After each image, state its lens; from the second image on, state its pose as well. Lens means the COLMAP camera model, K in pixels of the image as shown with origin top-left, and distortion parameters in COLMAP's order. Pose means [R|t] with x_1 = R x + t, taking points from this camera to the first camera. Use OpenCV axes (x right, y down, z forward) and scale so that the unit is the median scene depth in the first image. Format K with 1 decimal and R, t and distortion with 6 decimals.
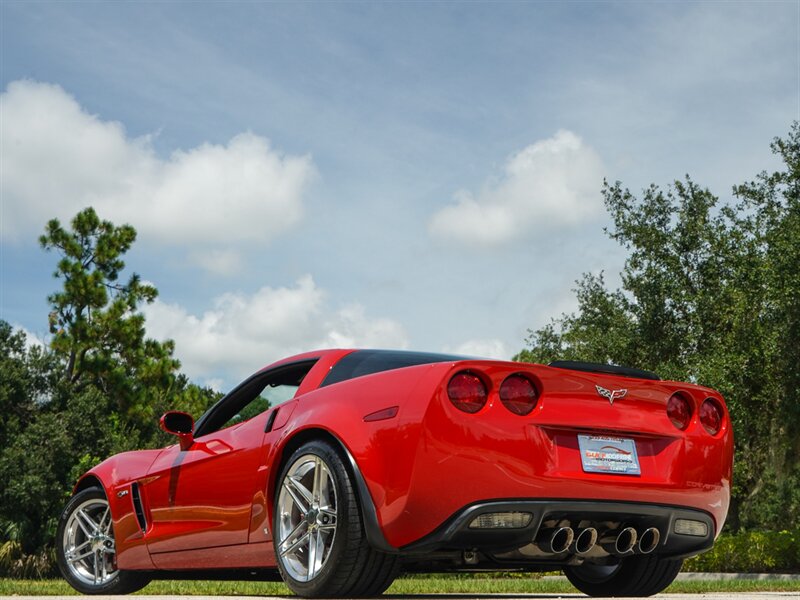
lens RADIAL K [[1325.7, 0, 400.0], [0, 1325.7, 300.0], [0, 0, 1]] dist [-0.000974, -0.000144]
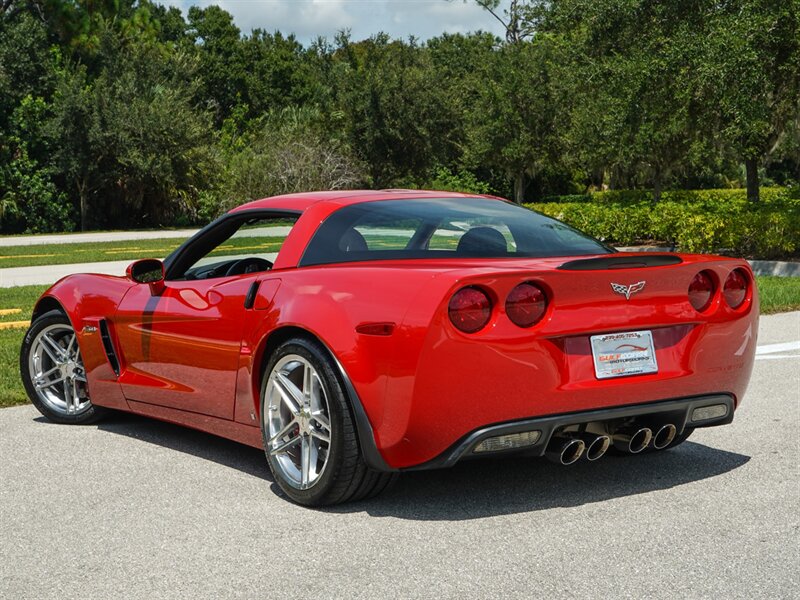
lens RADIAL K [[1482.1, 0, 403.7], [0, 1482.1, 299.5], [0, 0, 1]] dist [-0.014421, 0.169207]
pose [[0.999578, -0.026227, 0.012482, -0.005469], [0.021426, 0.955944, 0.292768, -0.178393], [-0.019610, -0.292377, 0.956102, 0.025337]]
